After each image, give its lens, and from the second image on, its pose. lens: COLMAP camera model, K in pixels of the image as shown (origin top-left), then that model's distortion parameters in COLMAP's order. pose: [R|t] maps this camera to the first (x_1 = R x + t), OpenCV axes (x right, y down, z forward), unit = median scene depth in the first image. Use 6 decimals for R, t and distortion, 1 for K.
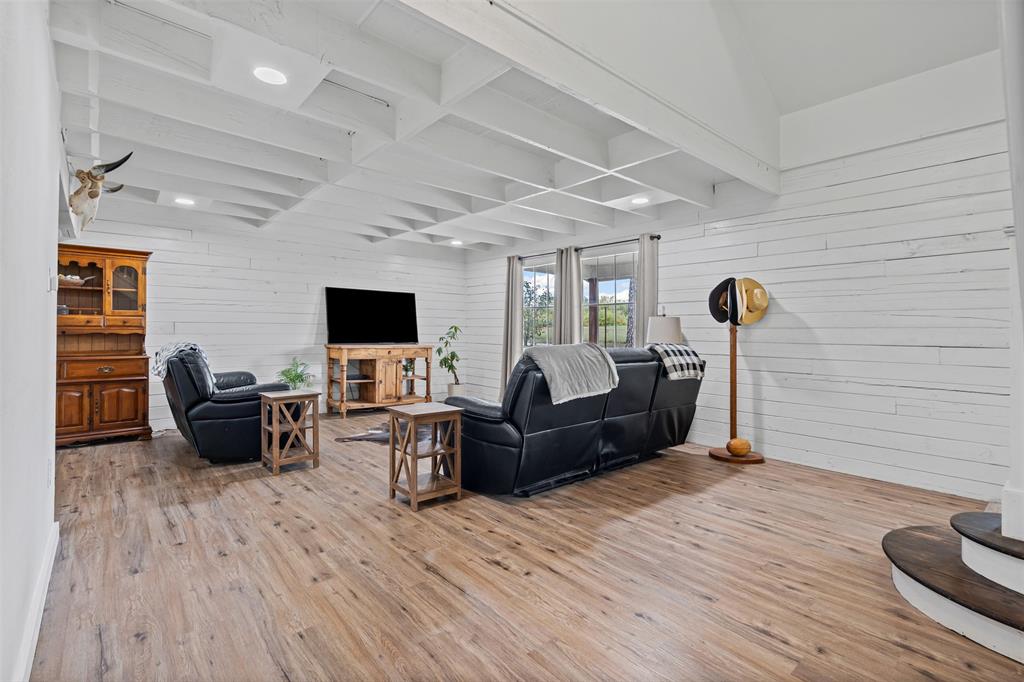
lens RADIAL K [[460.7, 0, 520.0], [0, 460.7, 333.1], [0, 0, 1]] dist [-0.007450, 0.002386]
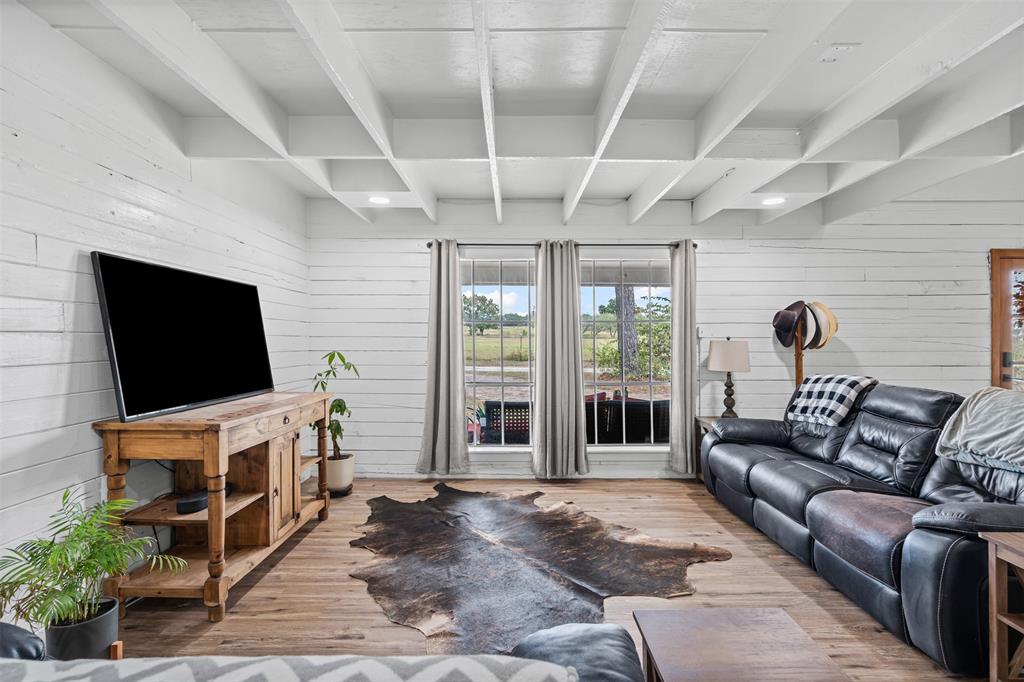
lens RADIAL K [[460.7, 0, 516.1], [0, 460.7, 343.5], [0, 0, 1]] dist [-0.007450, 0.002386]
pose [[0.678687, -0.015391, 0.734266, -0.481376], [0.010626, 0.999882, 0.011137, -0.034810], [-0.734351, 0.000243, 0.678770, 0.572697]]
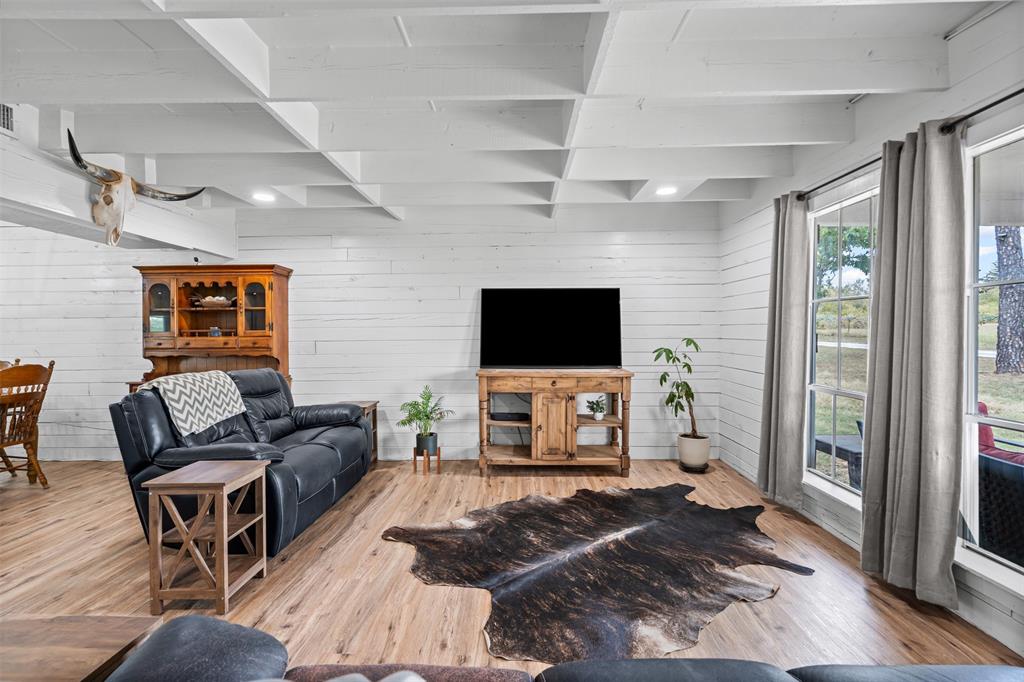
lens RADIAL K [[460.7, 0, 516.4], [0, 460.7, 346.8], [0, 0, 1]] dist [-0.007450, 0.002386]
pose [[0.736524, 0.009603, -0.676344, 0.119251], [0.009790, 0.999643, 0.024855, -0.026881], [0.676341, -0.024928, 0.736167, 0.519888]]
